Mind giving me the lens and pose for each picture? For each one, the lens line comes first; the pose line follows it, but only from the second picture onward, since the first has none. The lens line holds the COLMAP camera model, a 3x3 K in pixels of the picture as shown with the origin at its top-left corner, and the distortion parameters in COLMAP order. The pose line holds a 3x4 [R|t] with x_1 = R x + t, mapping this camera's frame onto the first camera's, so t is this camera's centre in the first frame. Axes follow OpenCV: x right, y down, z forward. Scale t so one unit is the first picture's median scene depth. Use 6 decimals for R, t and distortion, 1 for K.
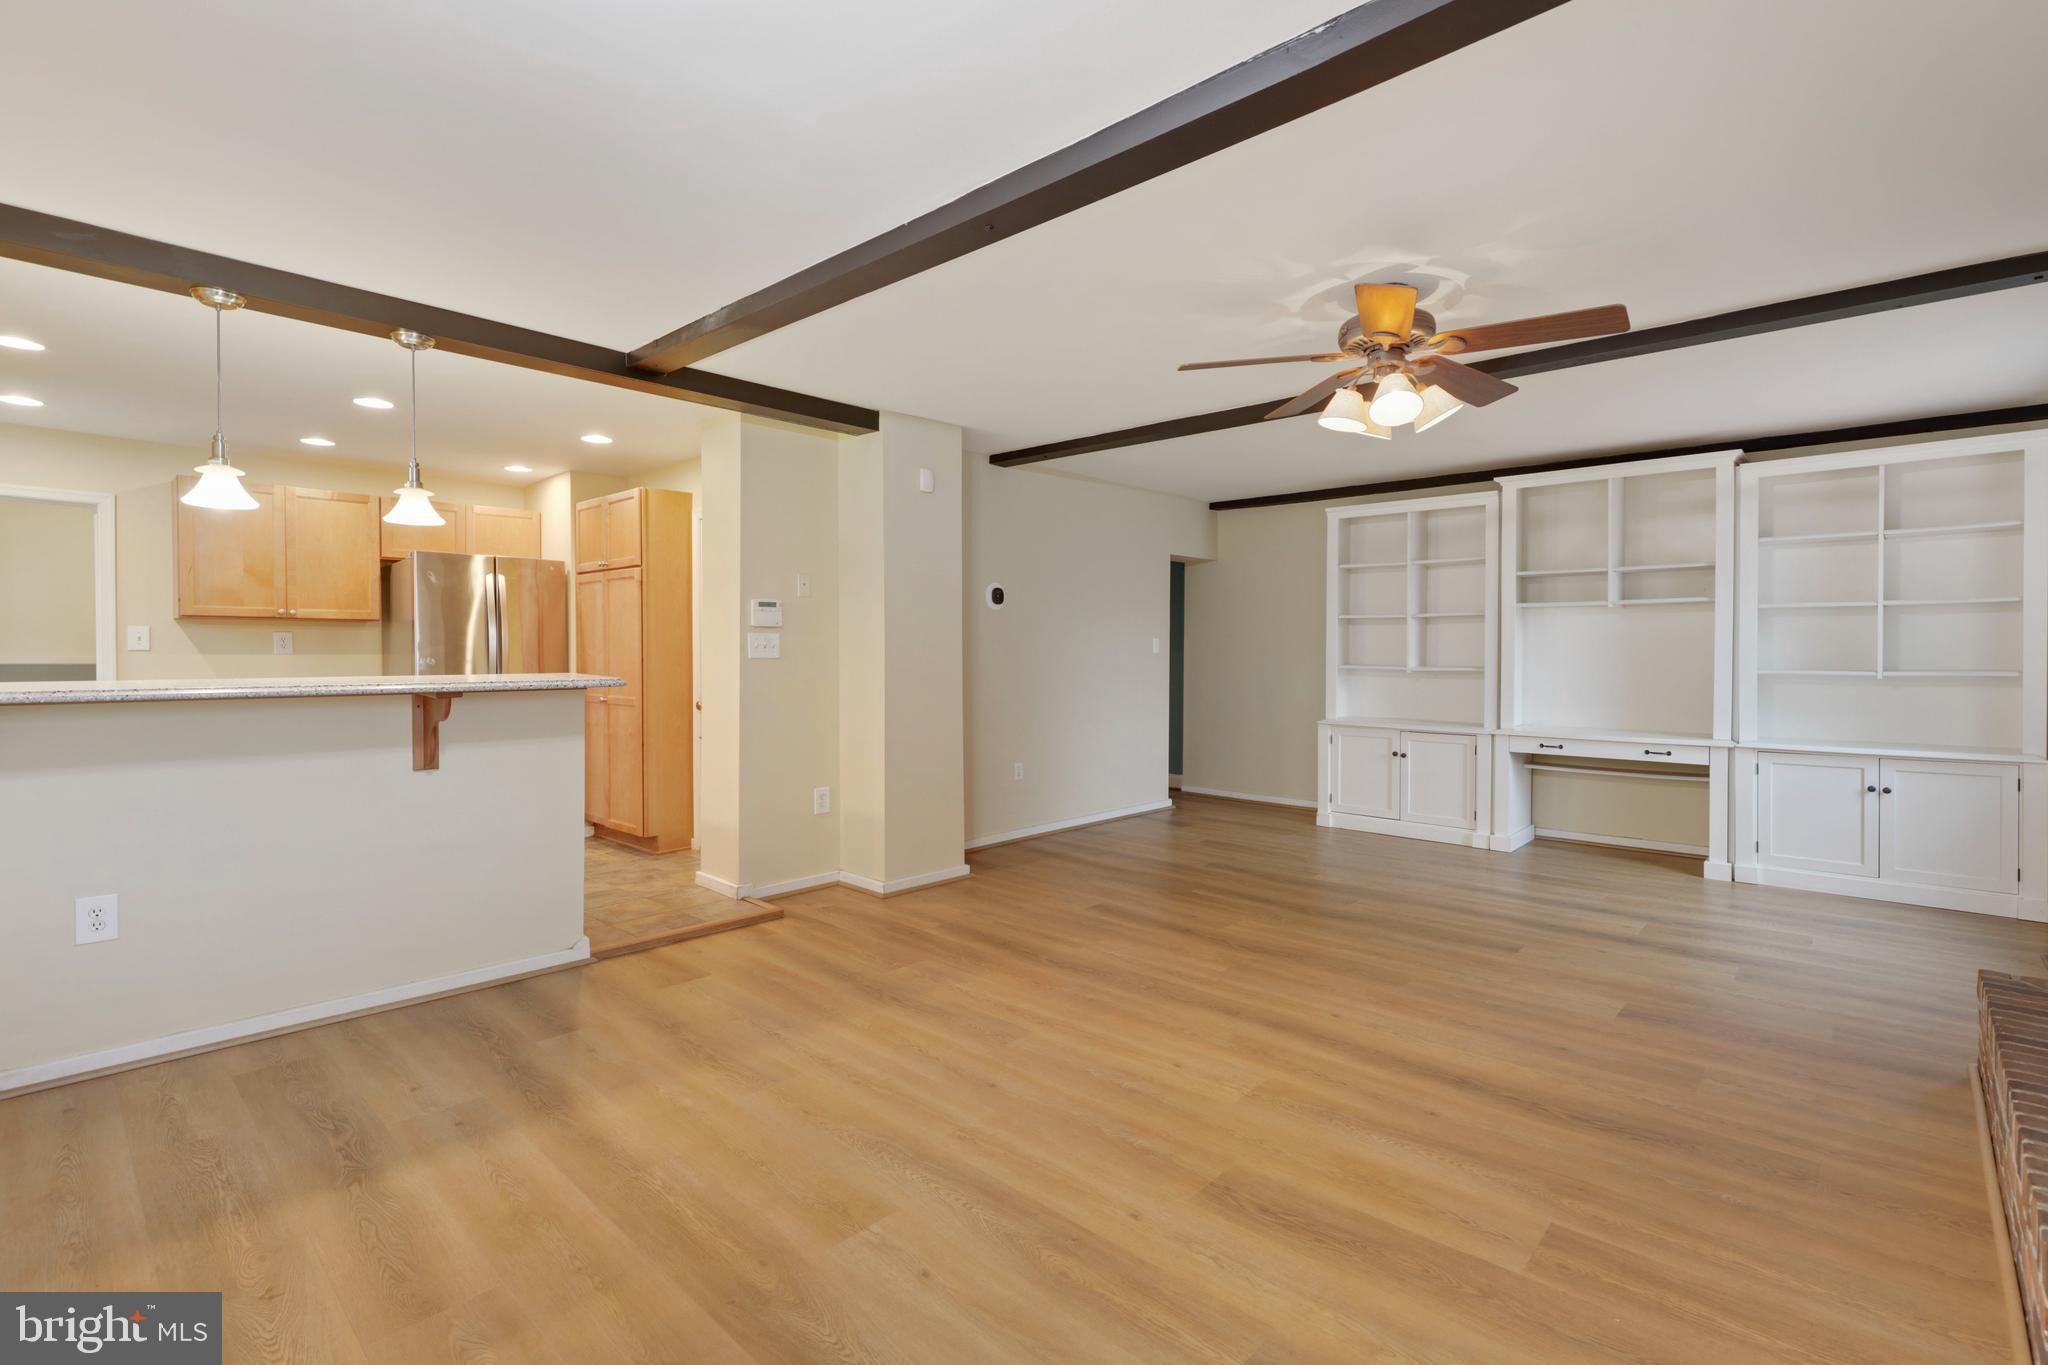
lens RADIAL K [[933.4, 0, 1028.9], [0, 933.4, 658.3], [0, 0, 1]] dist [-0.002216, -0.000715]
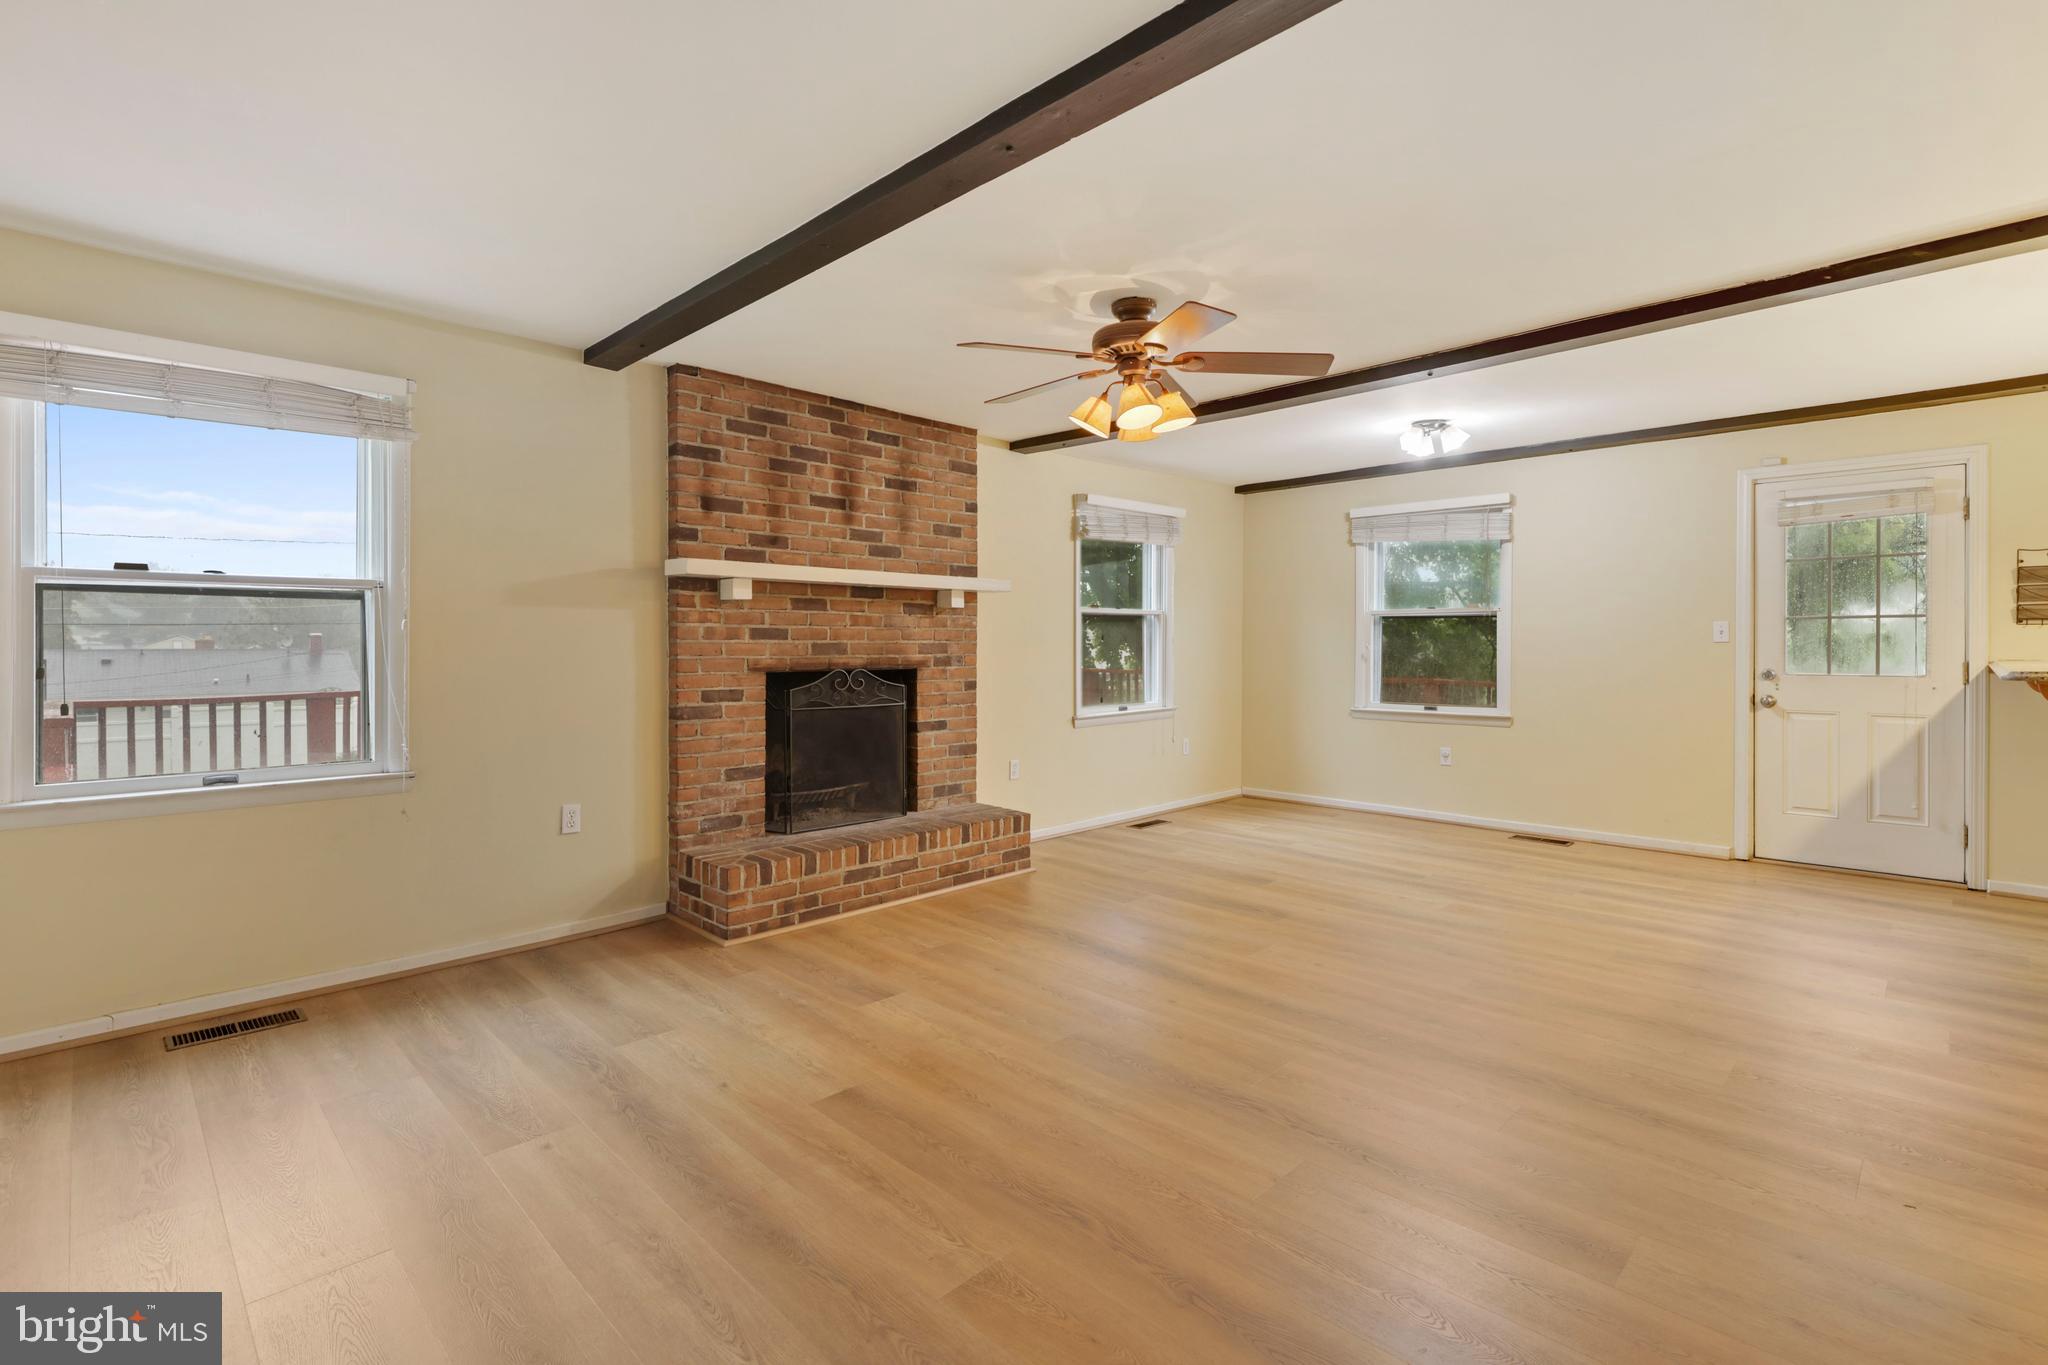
lens RADIAL K [[938.1, 0, 1030.8], [0, 938.1, 645.1], [0, 0, 1]] dist [-0.000438, -0.000586]
pose [[-0.999540, -0.000331, 0.030333, 0.308649], [0.000021, 0.999933, 0.011592, -0.008068], [-0.030335, 0.011587, -0.999473, 1.375652]]
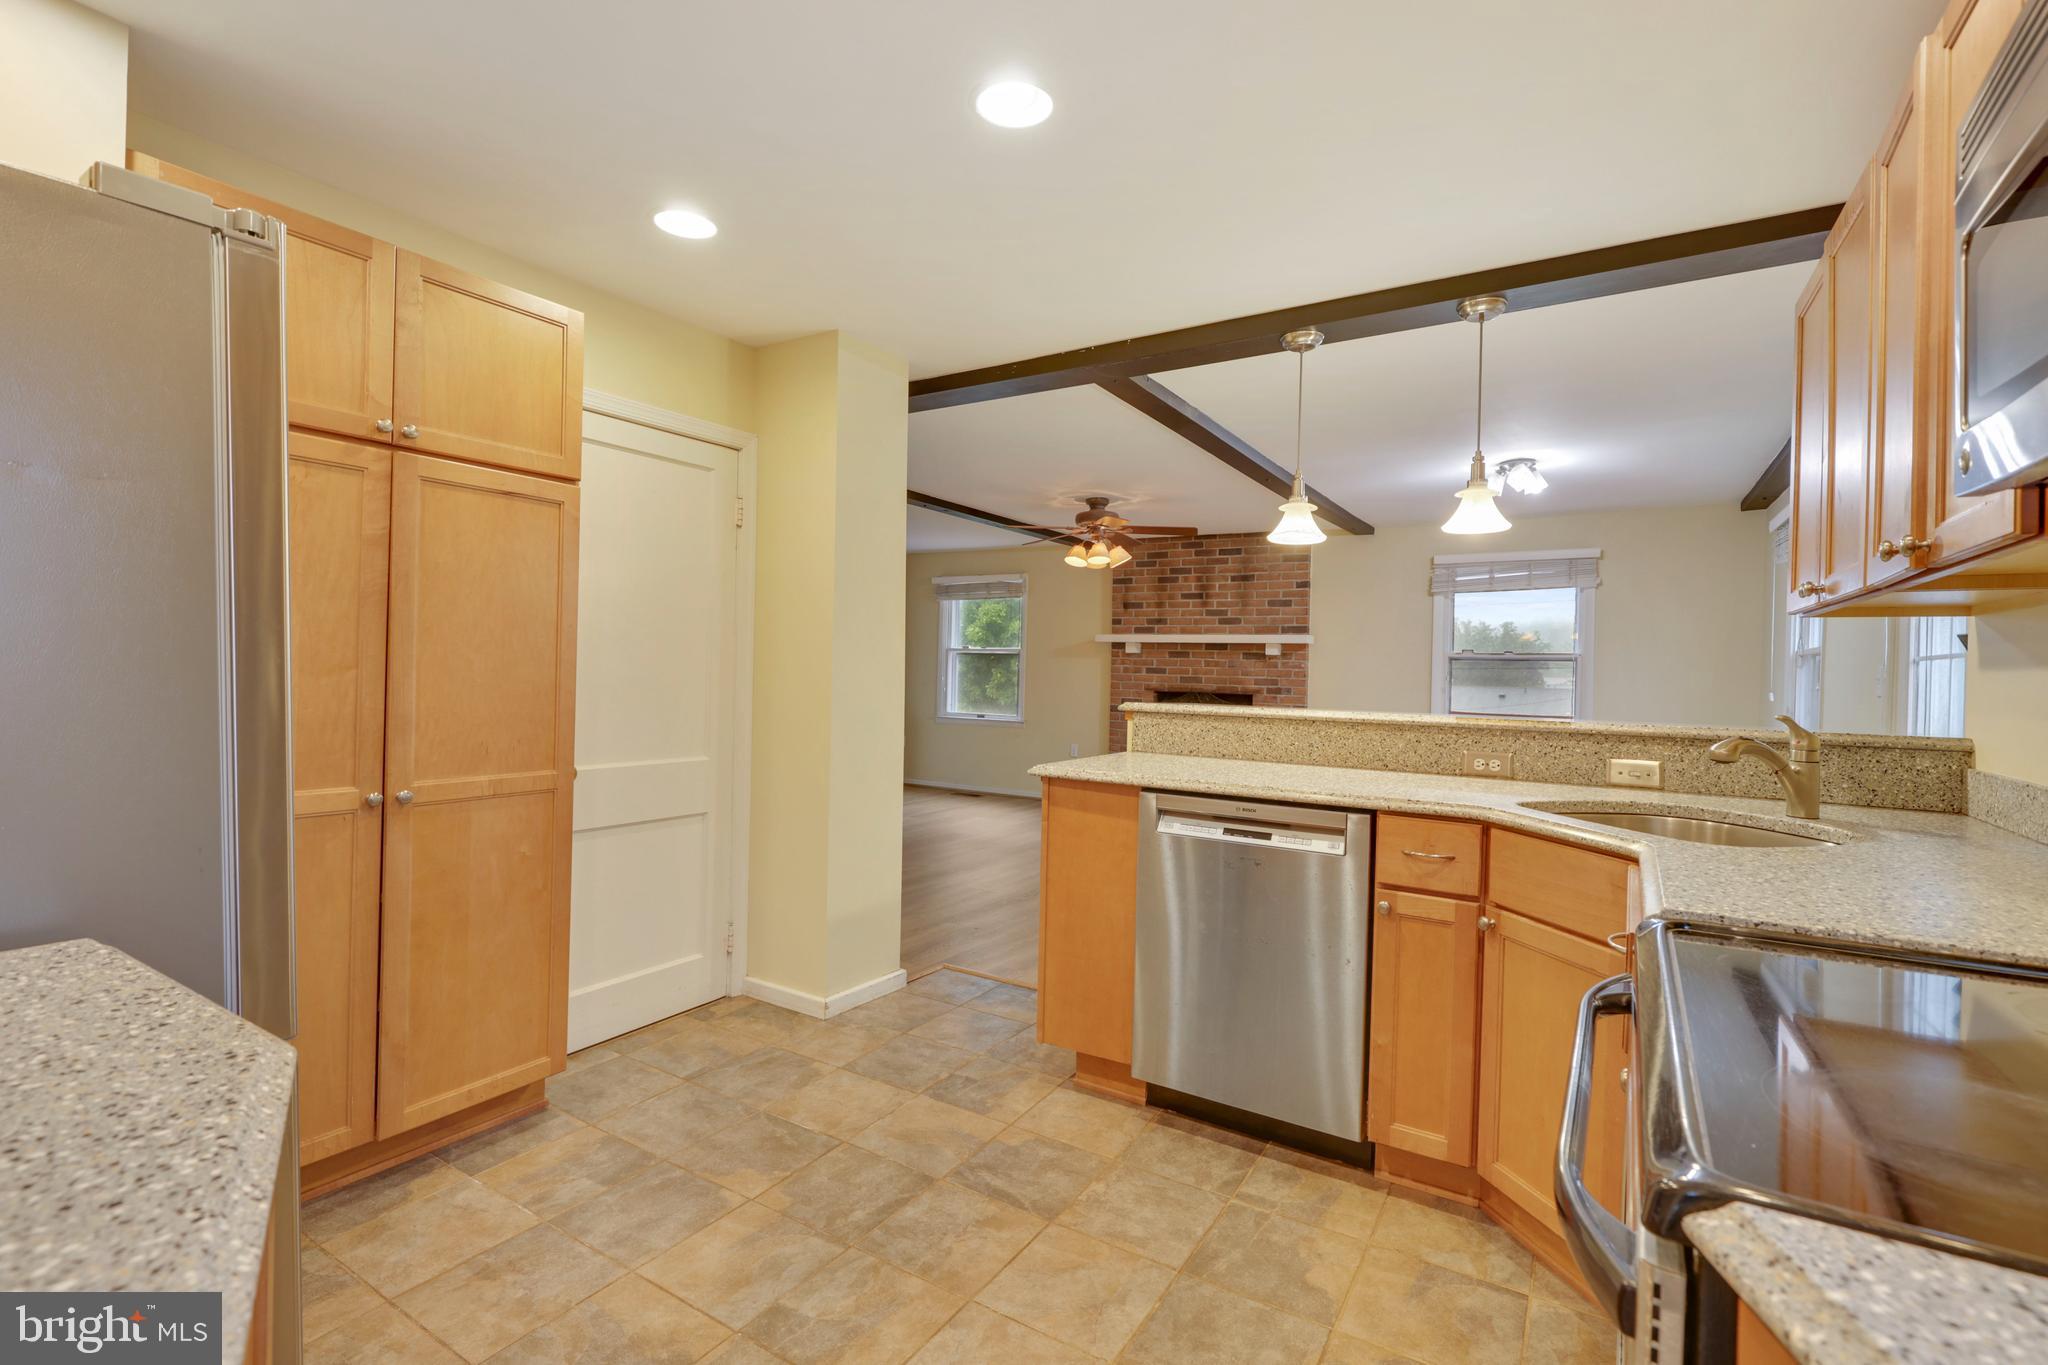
lens RADIAL K [[951.9, 0, 1011.2], [0, 951.9, 672.3], [0, 0, 1]] dist [-0.001603, -0.000463]
pose [[-0.170478, -0.007519, 0.985333, -1.112344], [-0.015218, 0.999872, 0.004997, -0.010092], [-0.985244, -0.014143, -0.170570, 1.020008]]
